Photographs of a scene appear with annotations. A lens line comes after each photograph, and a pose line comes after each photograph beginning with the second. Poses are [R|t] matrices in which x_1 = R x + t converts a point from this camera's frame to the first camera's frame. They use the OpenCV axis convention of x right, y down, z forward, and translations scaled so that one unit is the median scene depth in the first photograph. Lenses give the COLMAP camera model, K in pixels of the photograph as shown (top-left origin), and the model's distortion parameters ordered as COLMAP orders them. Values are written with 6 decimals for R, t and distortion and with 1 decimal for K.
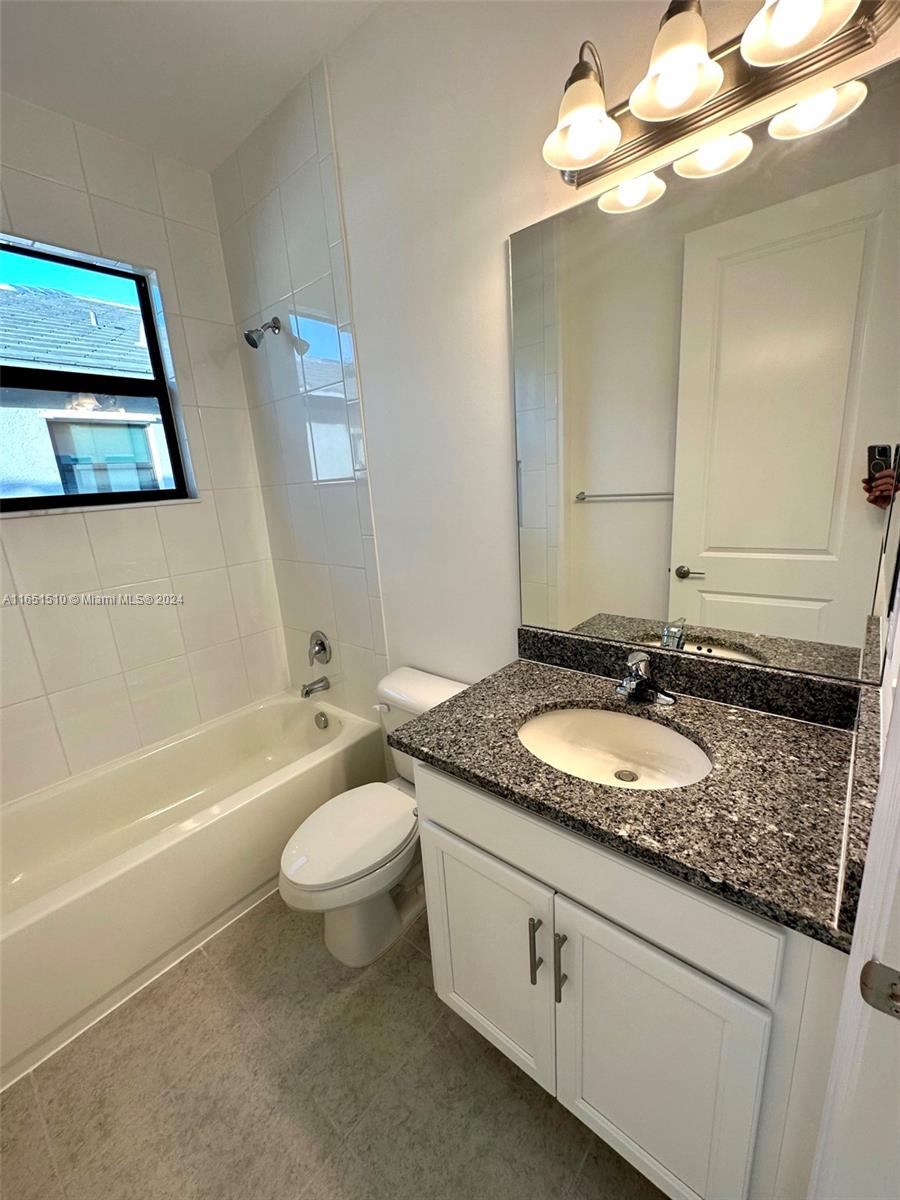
lens RADIAL K [[476.8, 0, 451.4], [0, 476.8, 604.8], [0, 0, 1]] dist [-0.002249, 0.000636]
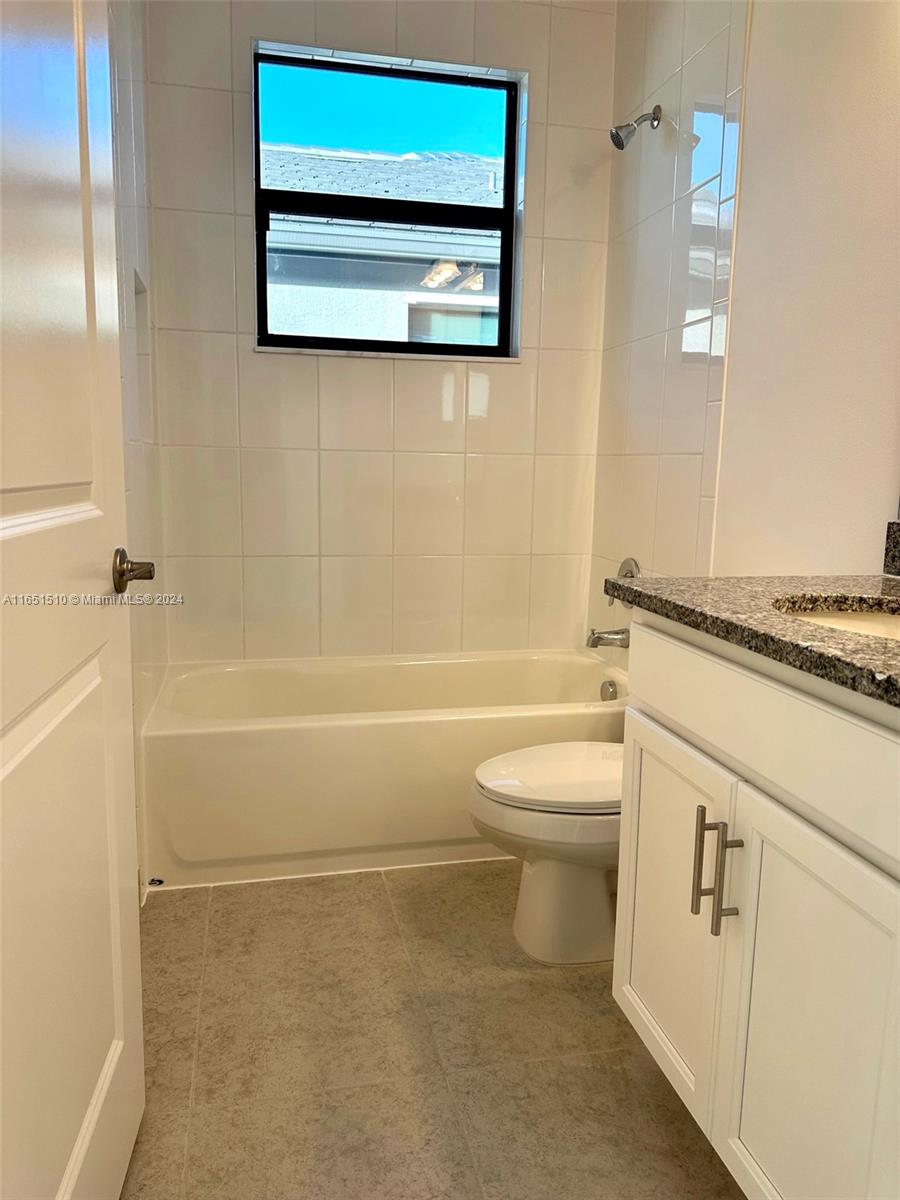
lens RADIAL K [[846.9, 0, 446.2], [0, 846.9, 594.5], [0, 0, 1]] dist [0.092074, -0.110592]
pose [[0.796259, 0.168387, -0.581048, 0.348927], [-0.217605, 0.975916, -0.015382, 0.282821], [0.564464, 0.138687, 0.813724, -0.195592]]
